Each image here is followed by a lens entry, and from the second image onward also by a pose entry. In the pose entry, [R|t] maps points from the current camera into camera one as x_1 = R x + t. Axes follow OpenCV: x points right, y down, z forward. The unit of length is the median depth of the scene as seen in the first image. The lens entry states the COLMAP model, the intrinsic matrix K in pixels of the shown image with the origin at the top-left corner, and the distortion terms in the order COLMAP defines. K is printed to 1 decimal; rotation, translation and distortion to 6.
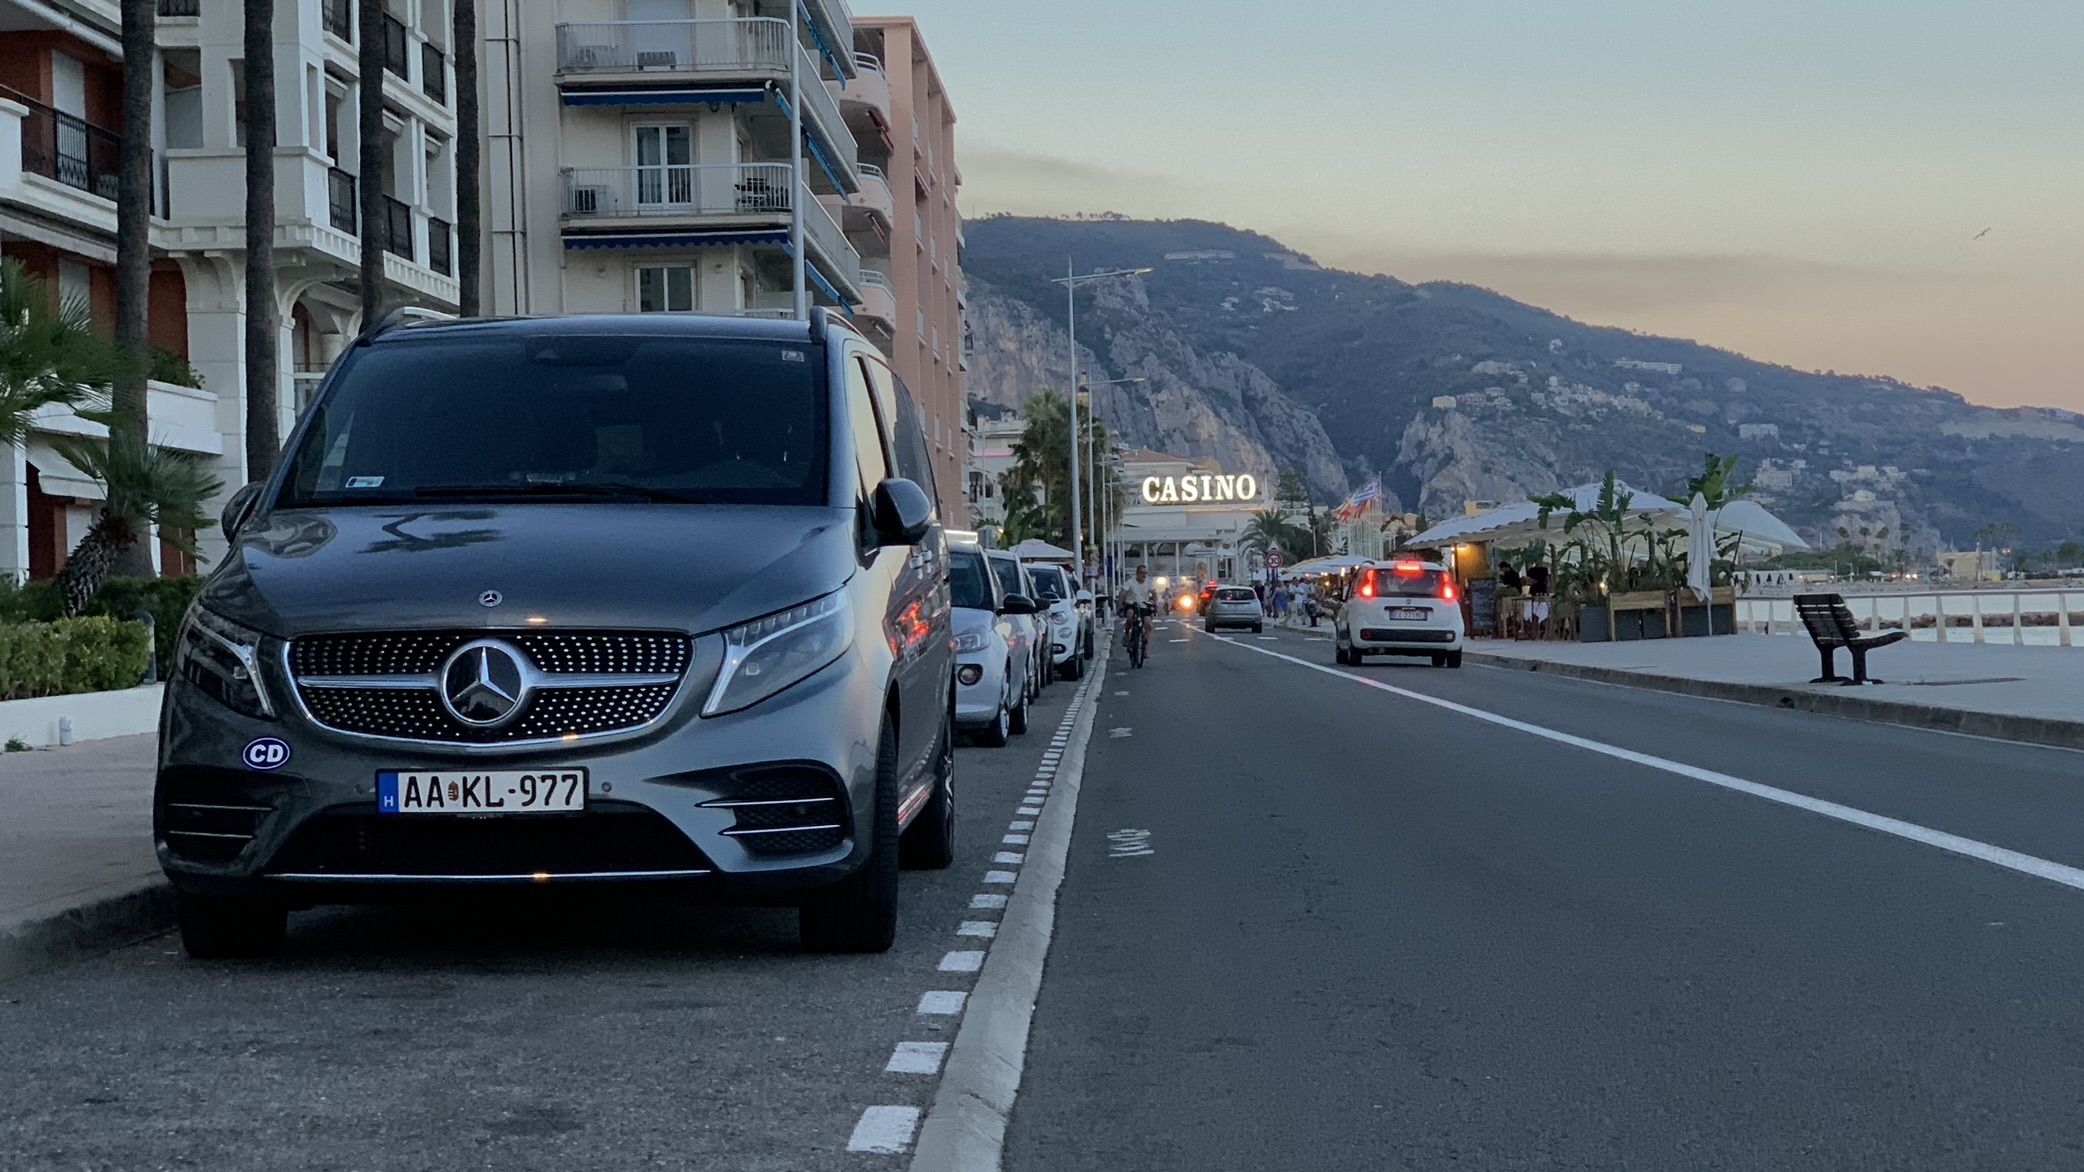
lens RADIAL K [[3488.1, 0, 1043.4], [0, 3488.1, 656.7], [0, 0, 1]] dist [0.050725, 0.142257]
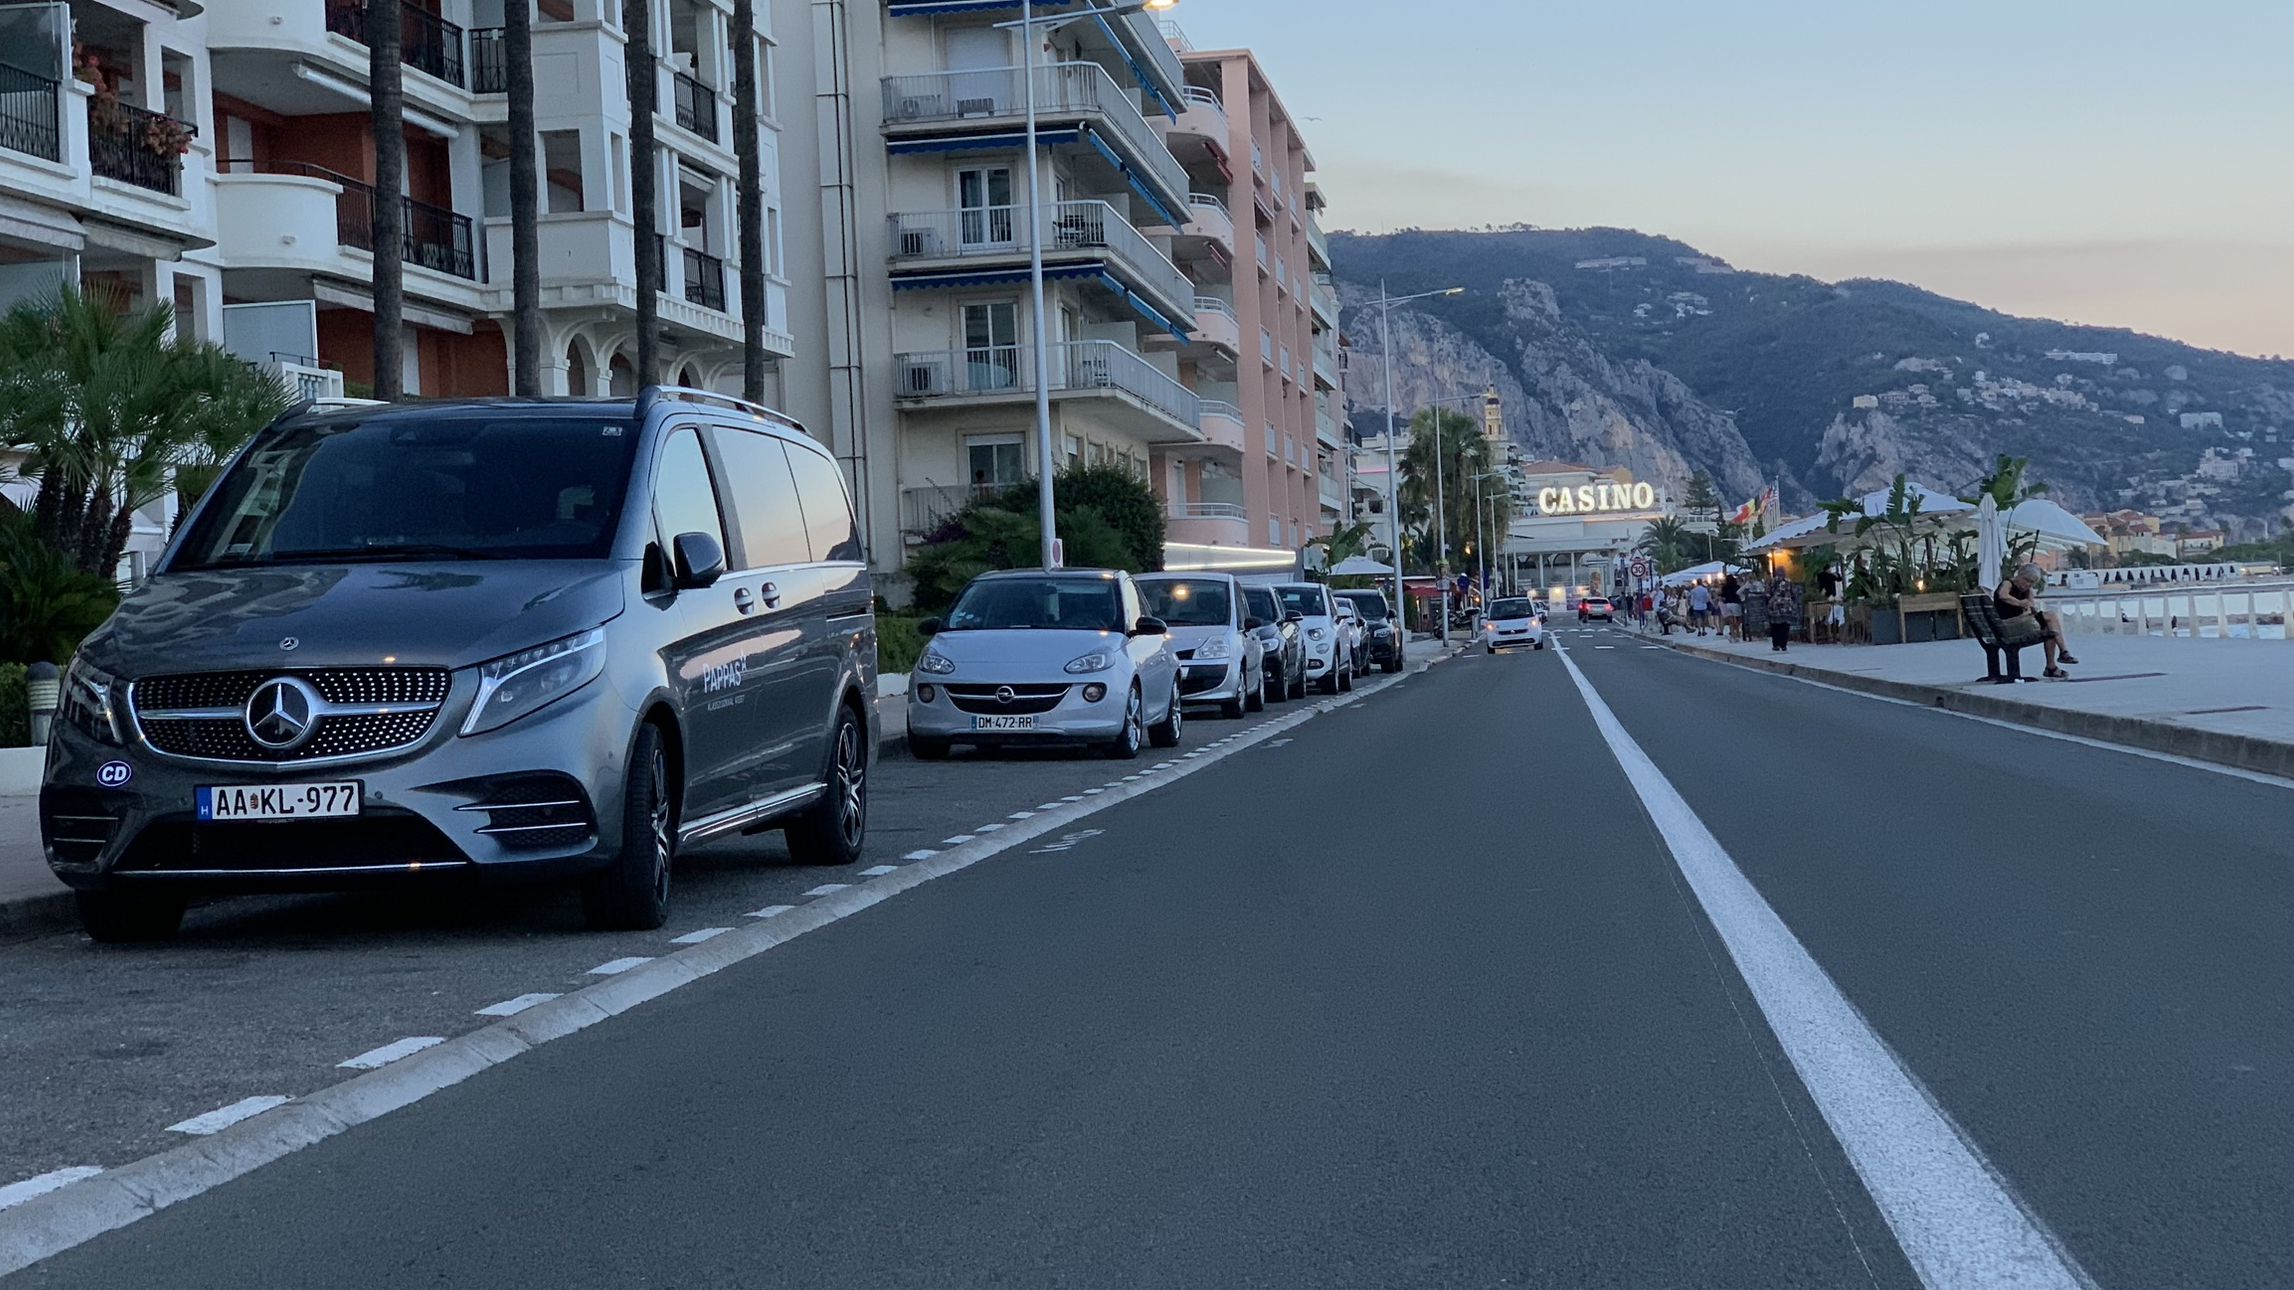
lens RADIAL K [[3492.9, 0, 1064.9], [0, 3492.9, 645.8], [0, 0, 1]] dist [0.089575, 0.138725]
pose [[0.991967, -0.024153, -0.124169, 0.048054], [0.023139, 0.999686, -0.009599, 0.000414], [0.124361, 0.006648, 0.992215, -0.033983]]
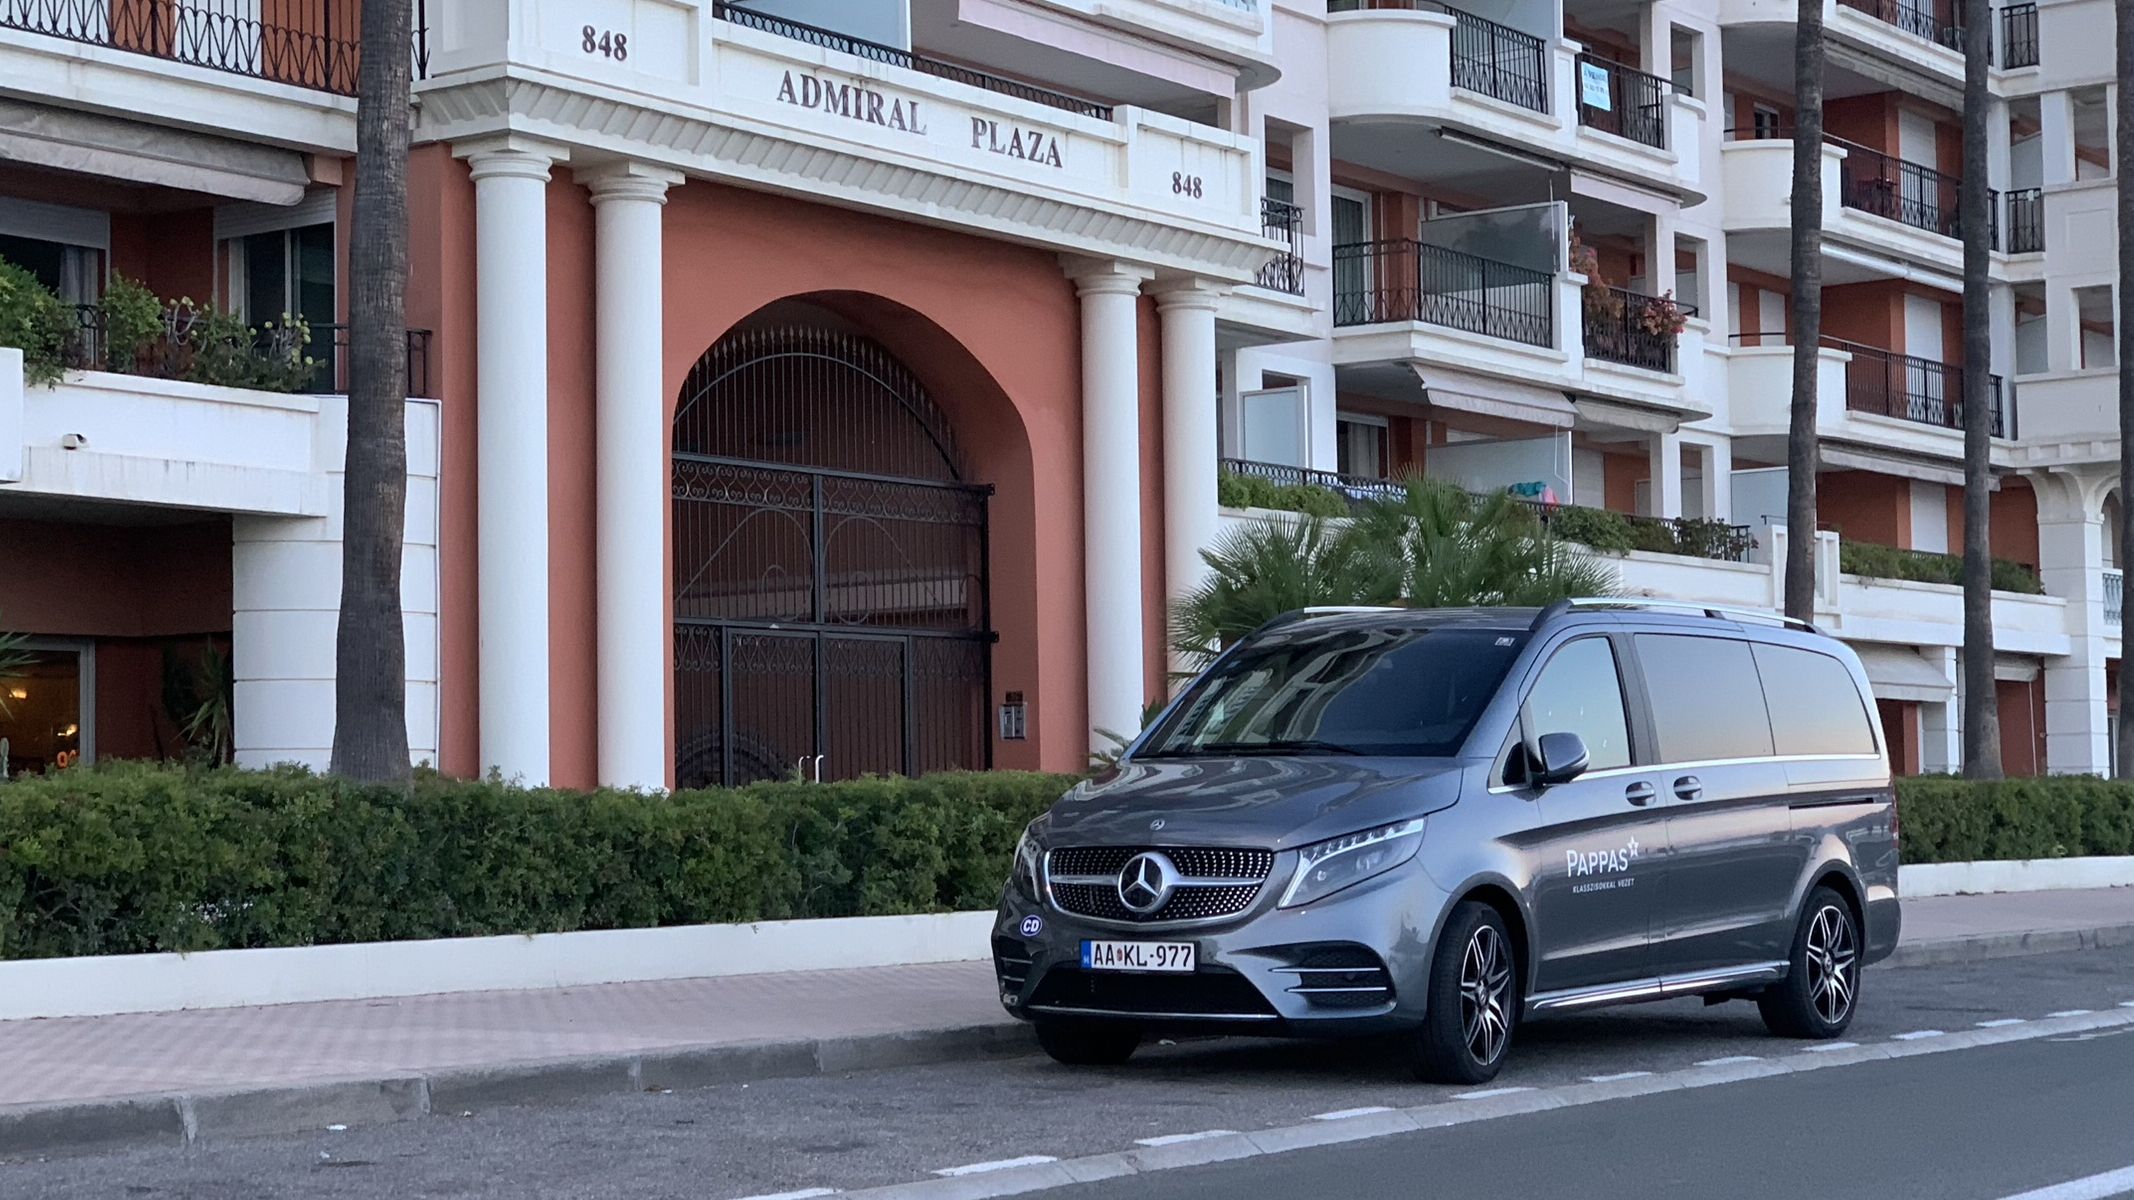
lens RADIAL K [[3526.8, 0, 1067.0], [0, 3526.8, 600.0], [0, 0, 1]] dist [0.009050, 0.075469]
pose [[0.813102, -0.027689, -0.581463, 0.123300], [-0.011164, 0.997943, -0.063133, -0.003047], [0.582015, 0.057824, 0.811120, -0.042535]]
